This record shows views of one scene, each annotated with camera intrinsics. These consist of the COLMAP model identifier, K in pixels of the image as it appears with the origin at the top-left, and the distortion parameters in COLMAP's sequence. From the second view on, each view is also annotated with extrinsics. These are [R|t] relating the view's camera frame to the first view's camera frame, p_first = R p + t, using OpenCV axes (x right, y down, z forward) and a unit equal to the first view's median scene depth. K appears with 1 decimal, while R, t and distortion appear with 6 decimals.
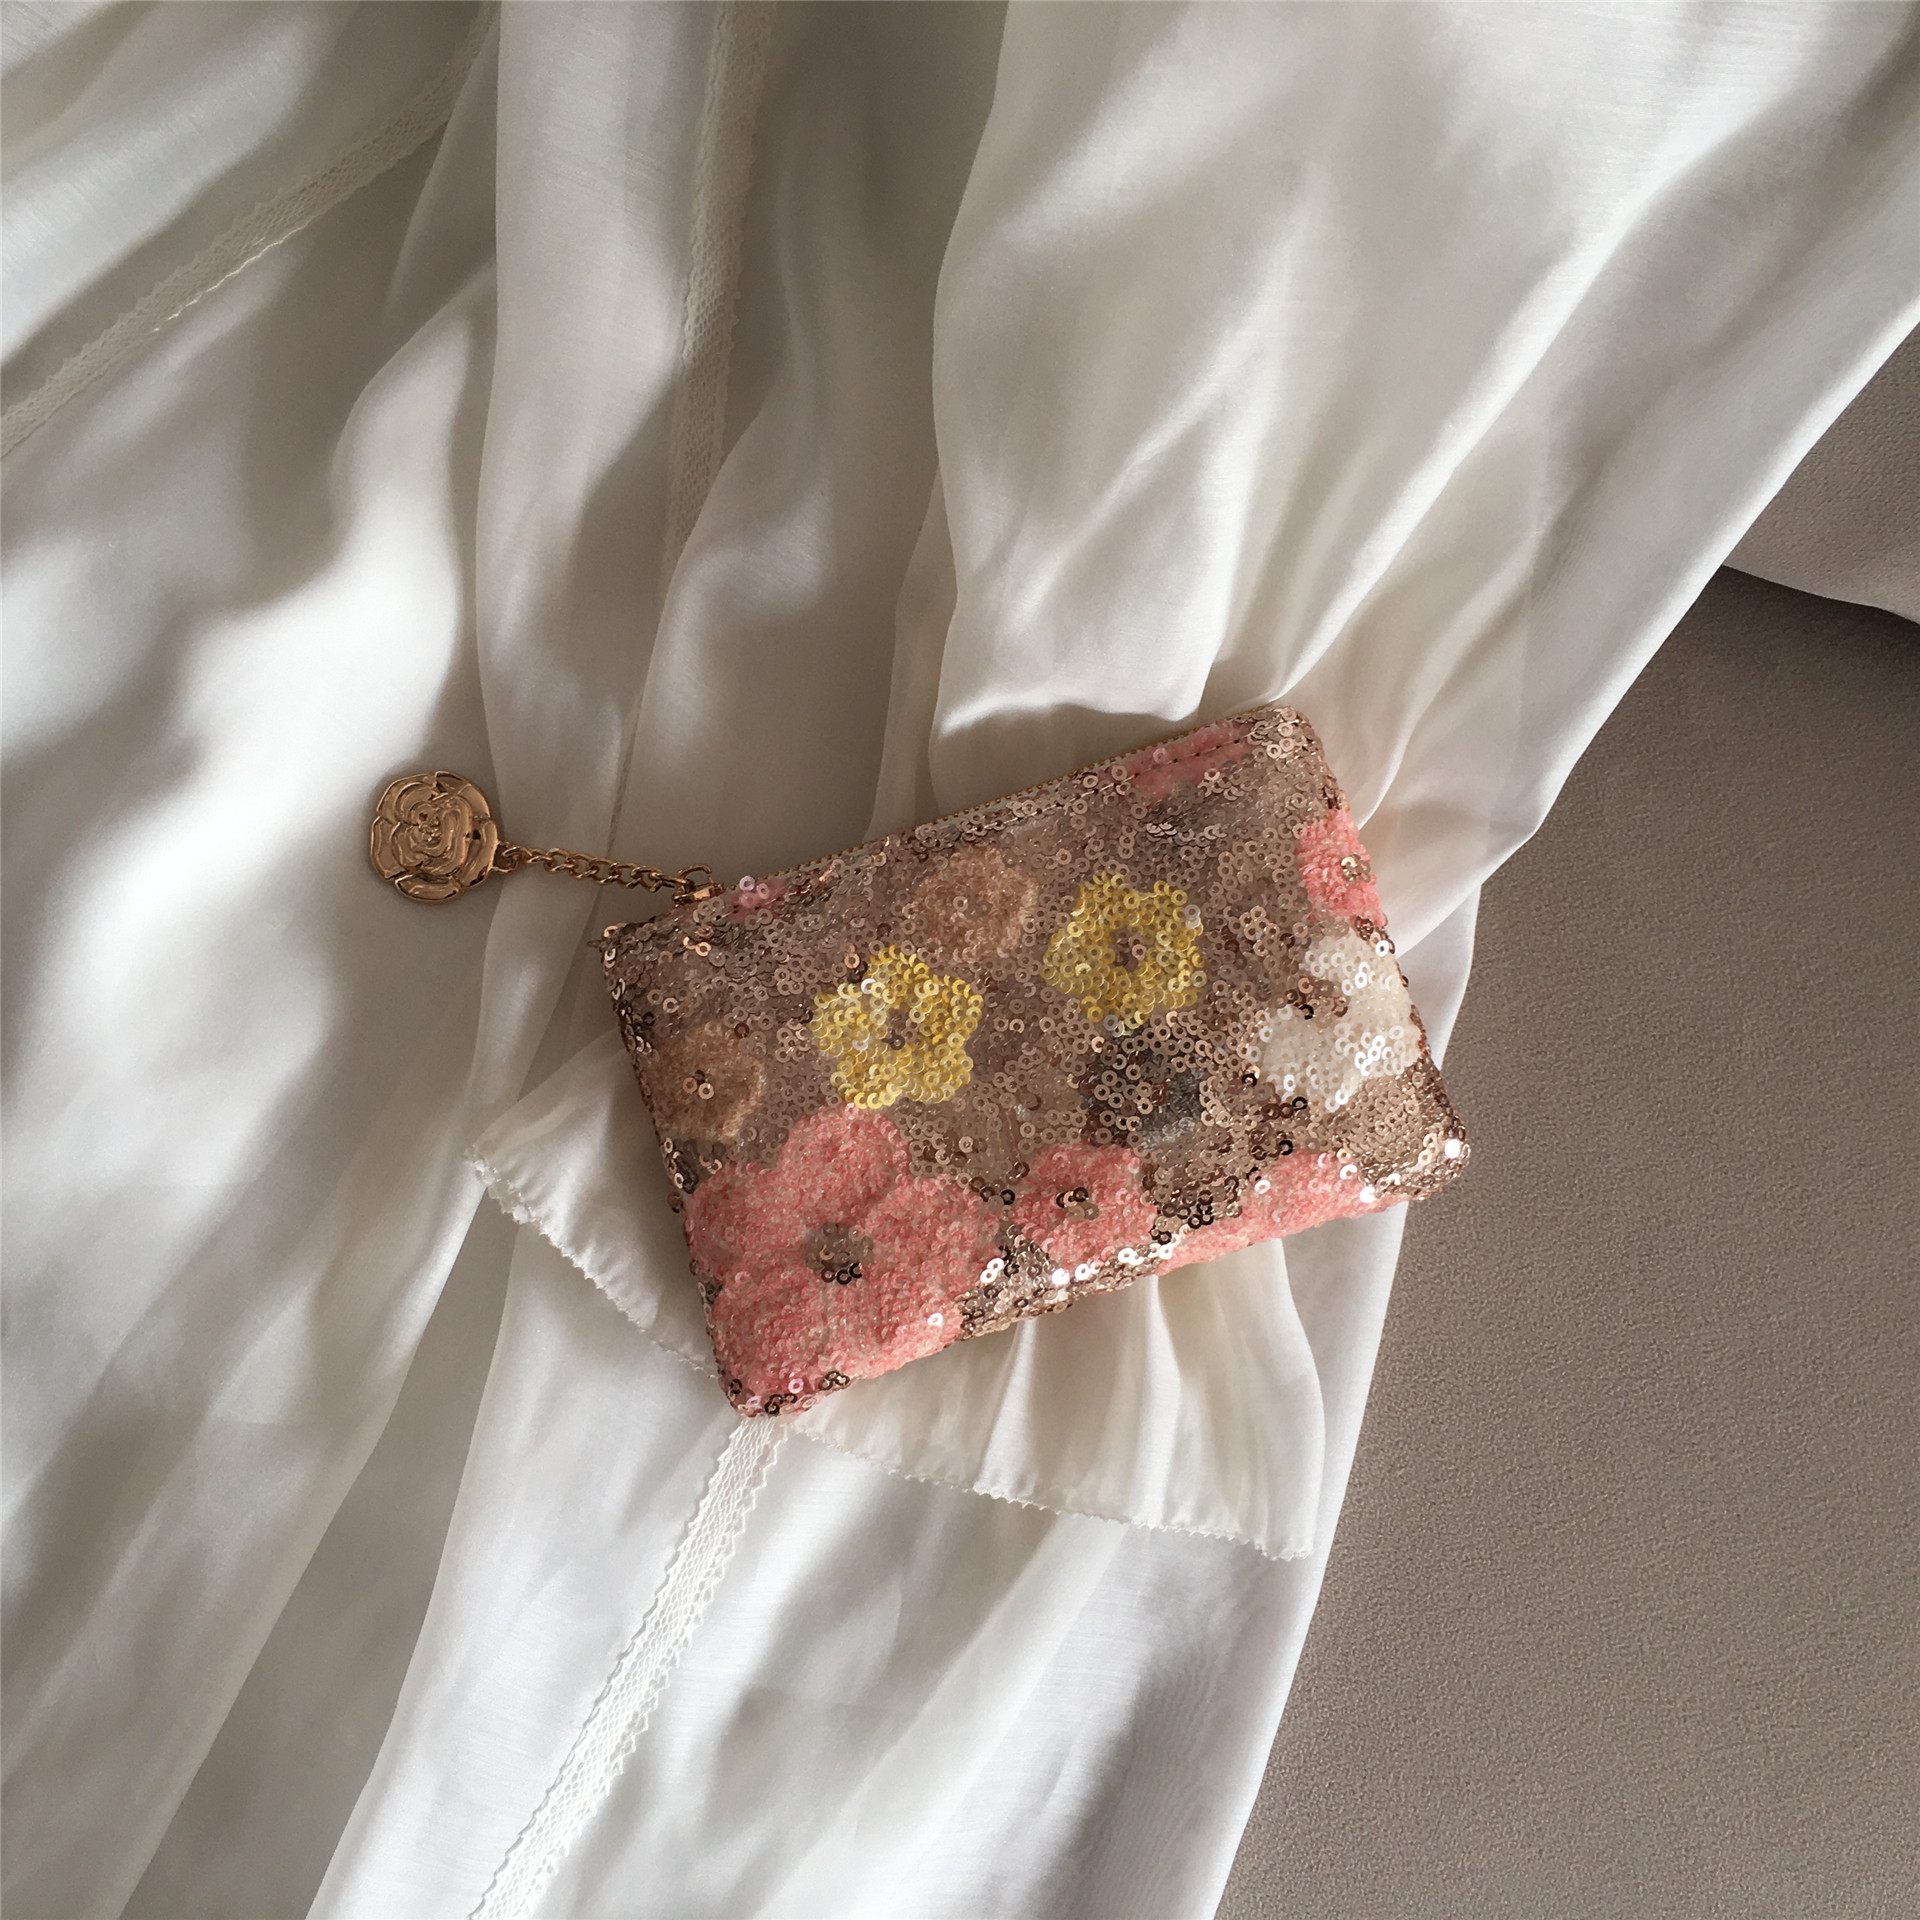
lens RADIAL K [[2208.3, 0, 960.0], [0, 2208.3, 960.0], [0, 0, 1]] dist [0.074963, -0.127435]
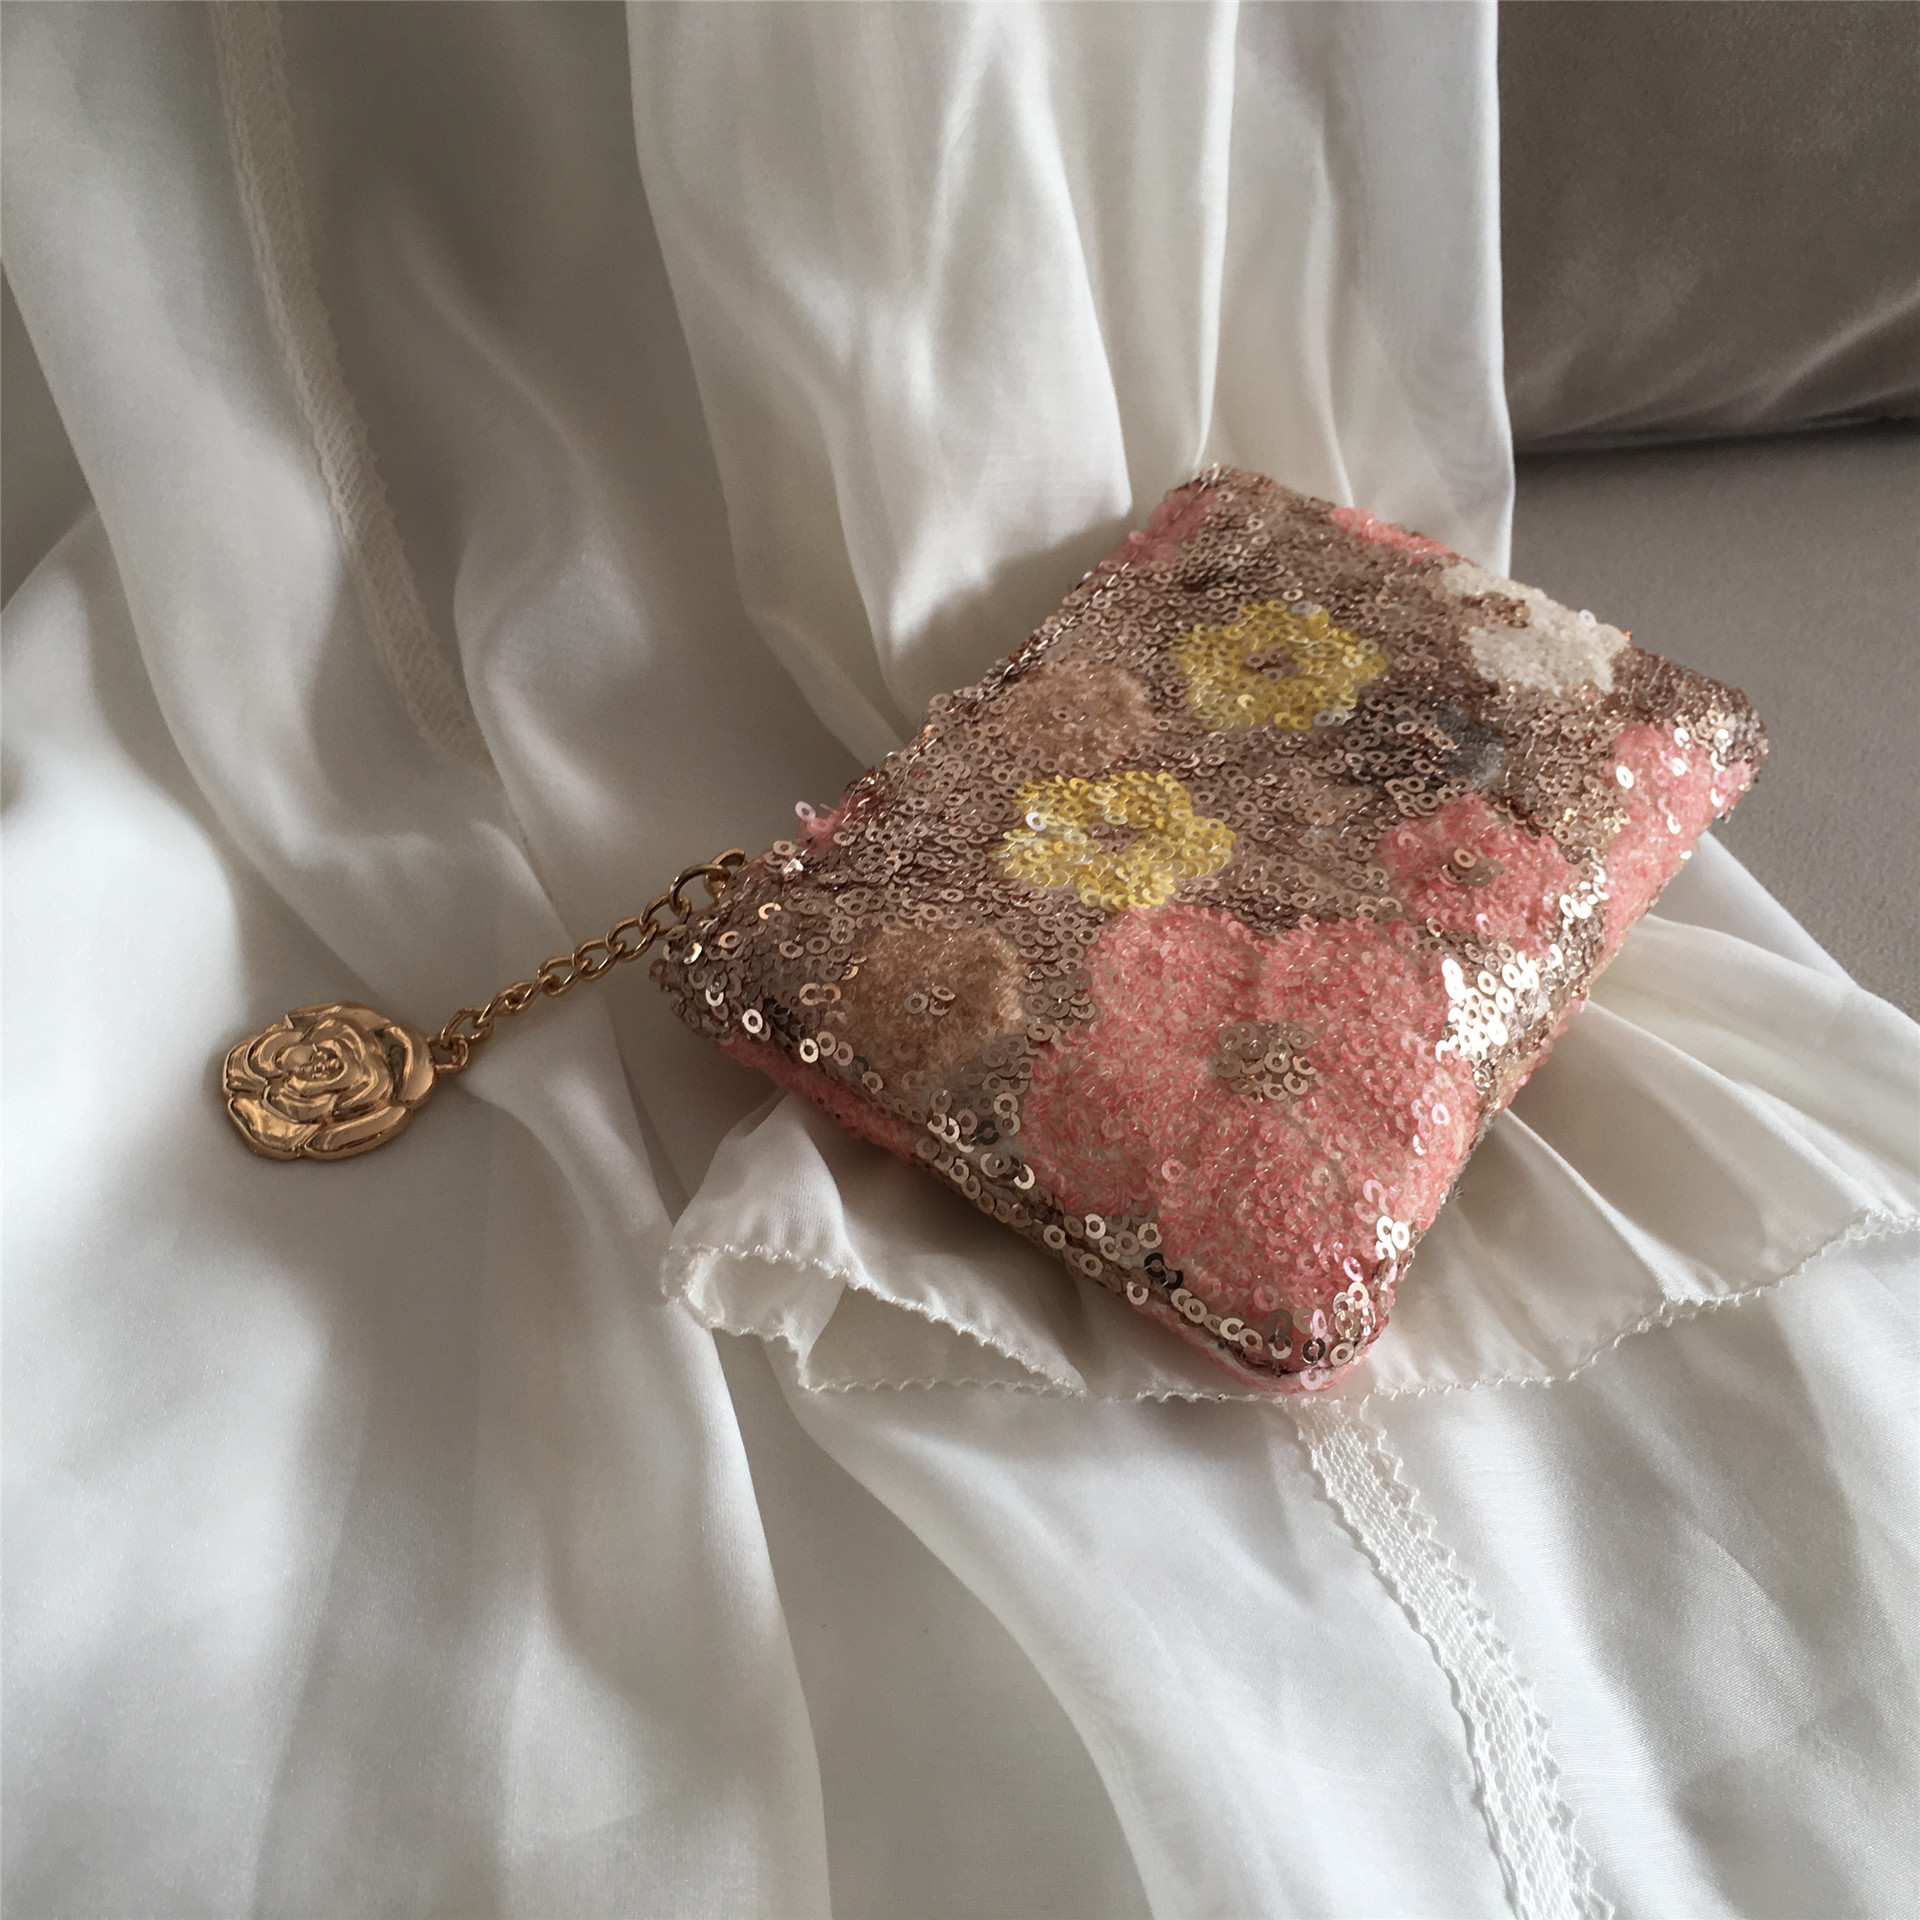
lens RADIAL K [[2208.3, 0, 960.0], [0, 2208.3, 960.0], [0, 0, 1]] dist [0.074963, -0.127435]
pose [[0.794749, -0.388969, 0.465915, -0.403611], [0.596047, 0.644961, -0.478280, 0.360461], [-0.114461, 0.657821, 0.744426, 0.512554]]
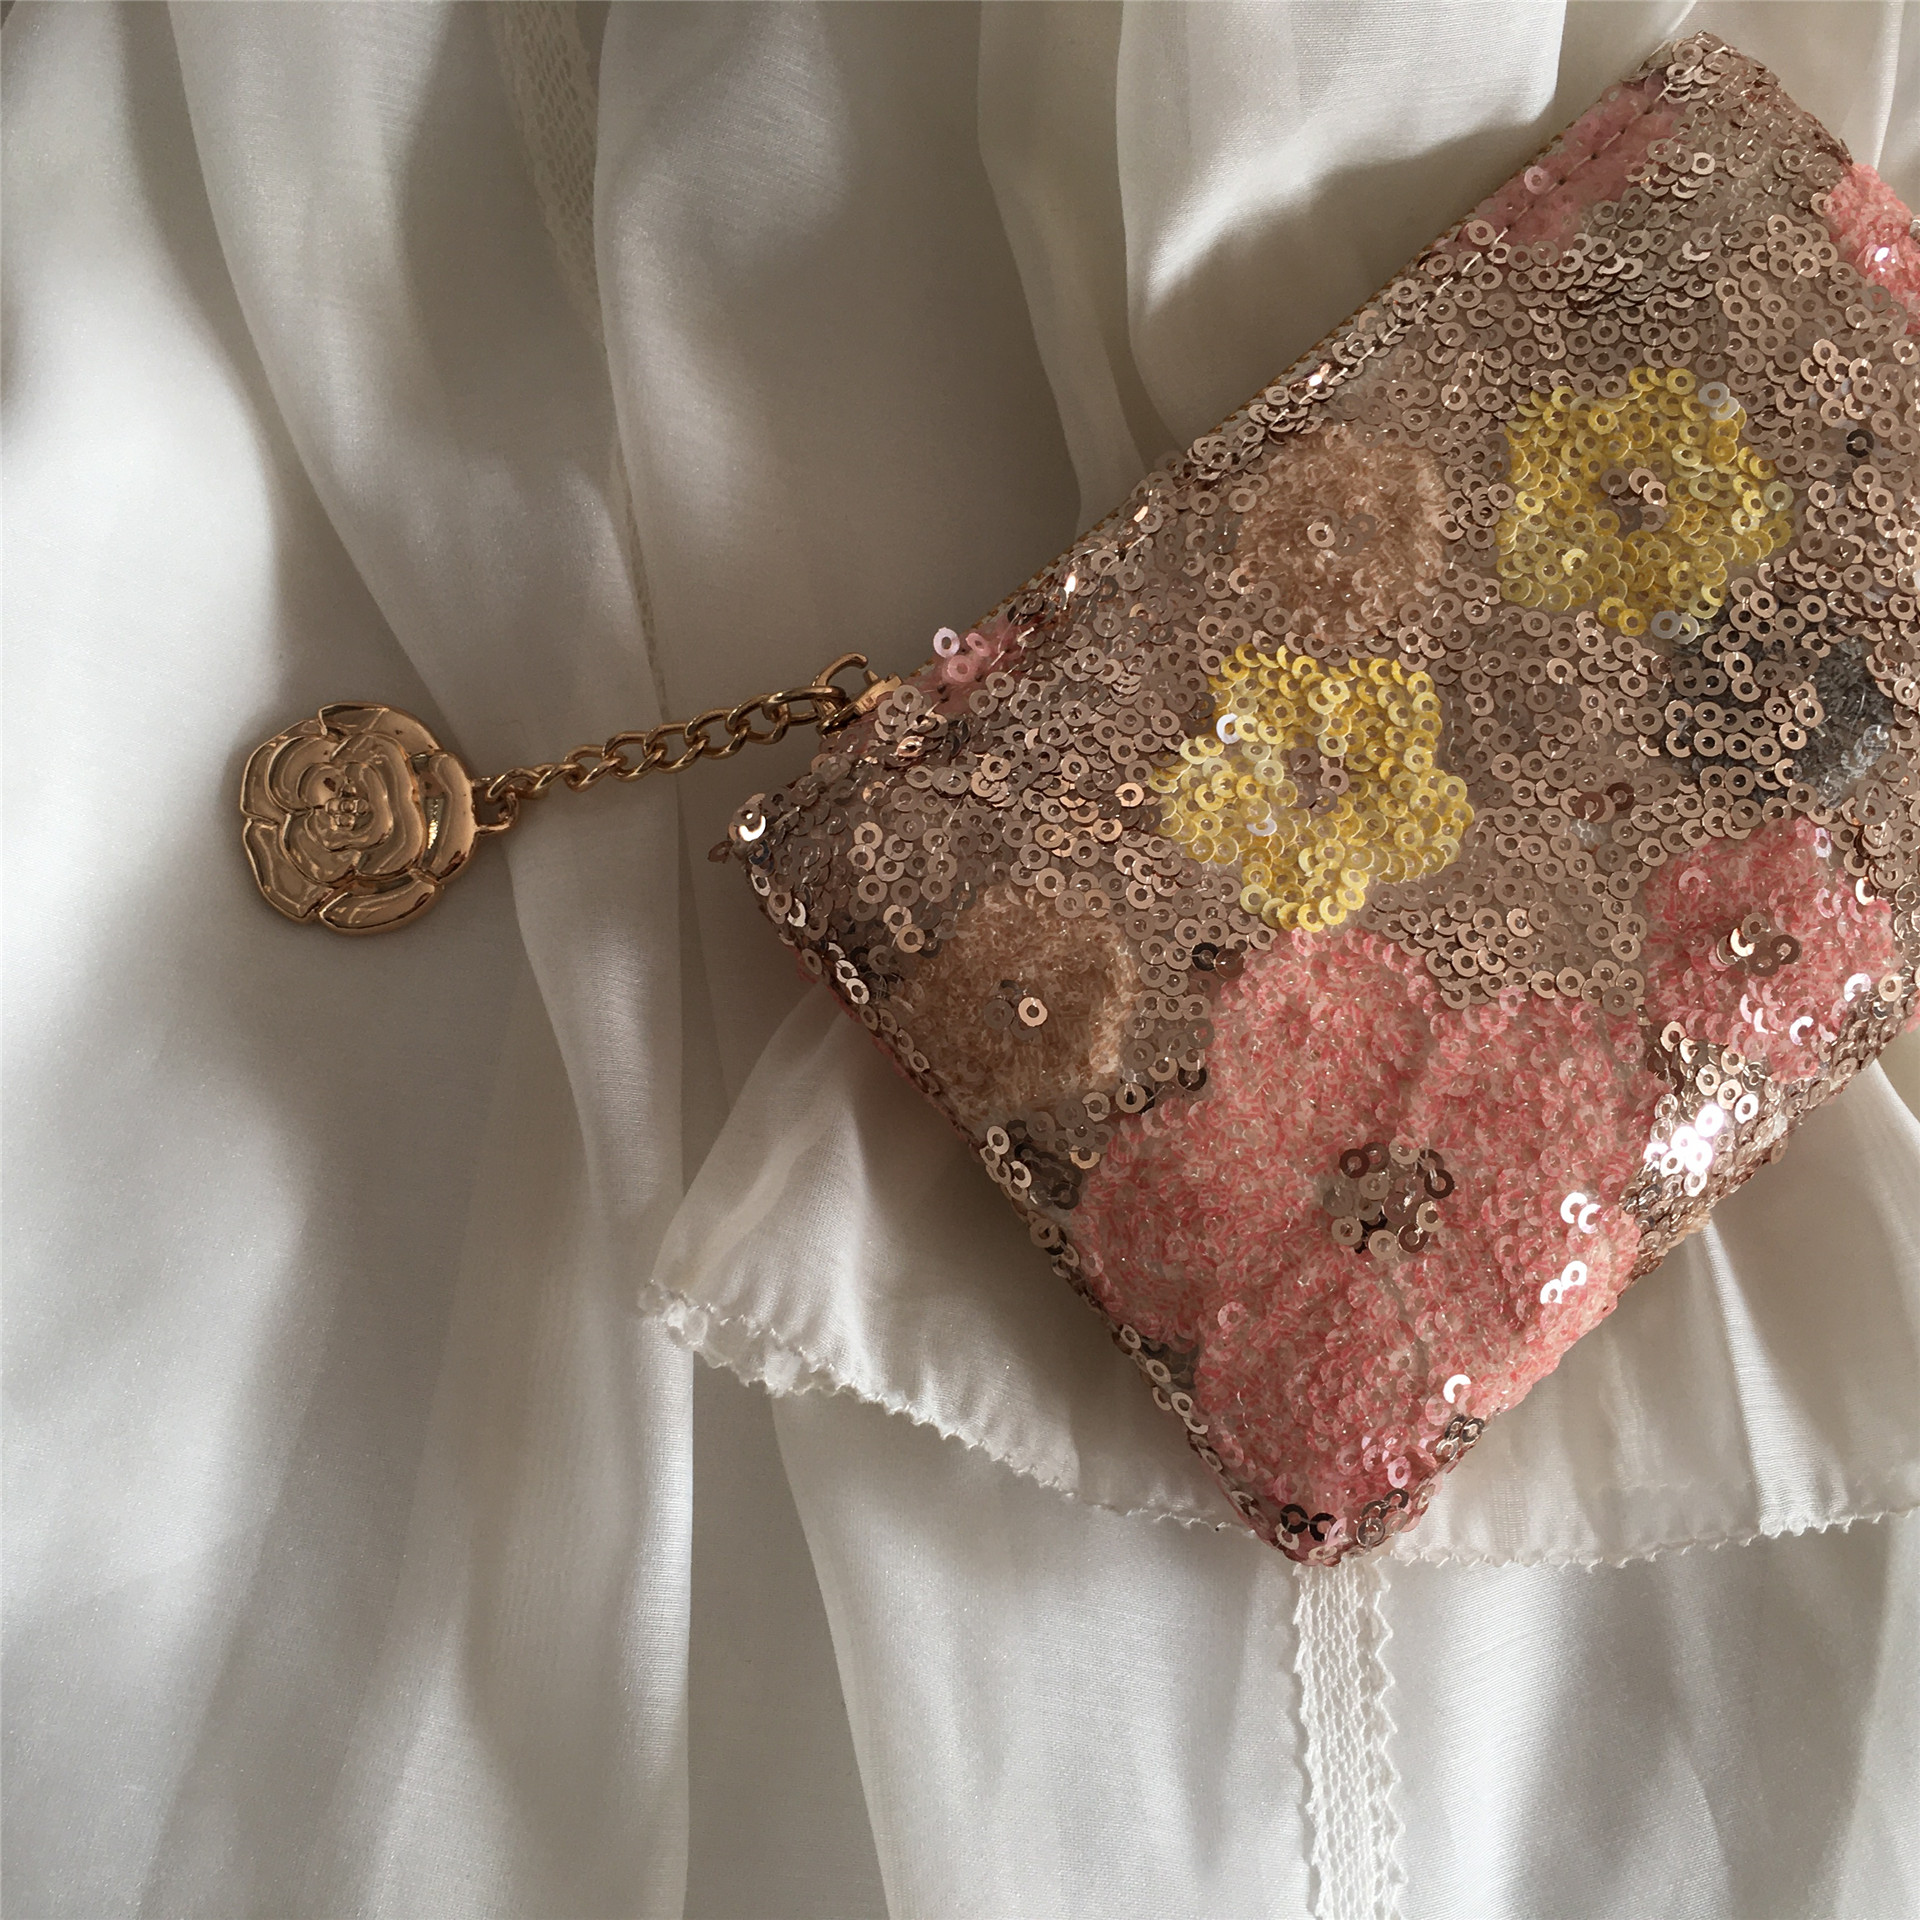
lens RADIAL K [[2216.5, 0, 949.3], [0, 2216.5, 966.4], [0, 0, 1]] dist [0.085325, -0.152027]
pose [[0.924703, -0.365990, 0.104768, -0.183973], [0.374274, 0.924327, -0.074425, 0.080932], [-0.069601, 0.108033, 0.991708, 0.470346]]
